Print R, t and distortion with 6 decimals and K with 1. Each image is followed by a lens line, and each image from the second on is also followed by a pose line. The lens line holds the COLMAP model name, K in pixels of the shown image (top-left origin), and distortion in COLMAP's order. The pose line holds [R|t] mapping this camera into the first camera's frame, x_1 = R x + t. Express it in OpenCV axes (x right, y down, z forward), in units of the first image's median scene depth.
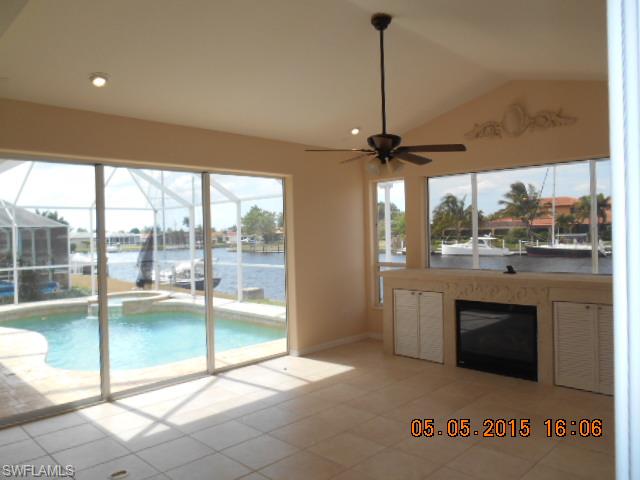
lens RADIAL K [[489.9, 0, 320.0], [0, 489.9, 240.0], [0, 0, 1]] dist [-0.023602, 0.005546]
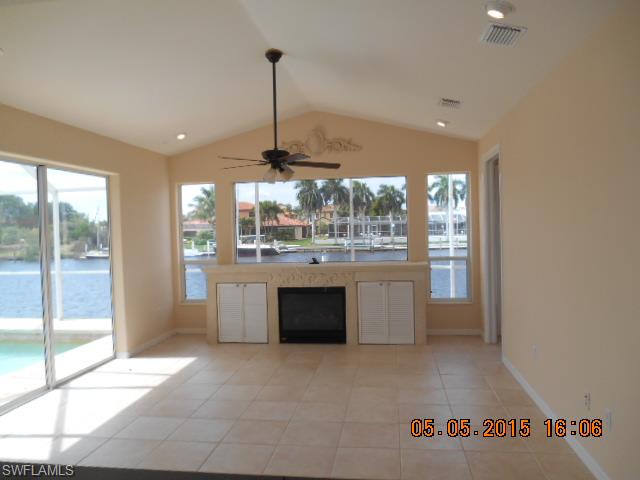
lens RADIAL K [[489.9, 0, 320.0], [0, 489.9, 240.0], [0, 0, 1]] dist [-0.023602, 0.005546]
pose [[0.804986, -0.014011, 0.593128, -0.341649], [0.016808, 0.999858, 0.000806, 0.006224], [-0.593056, 0.009320, 0.805108, -0.025919]]
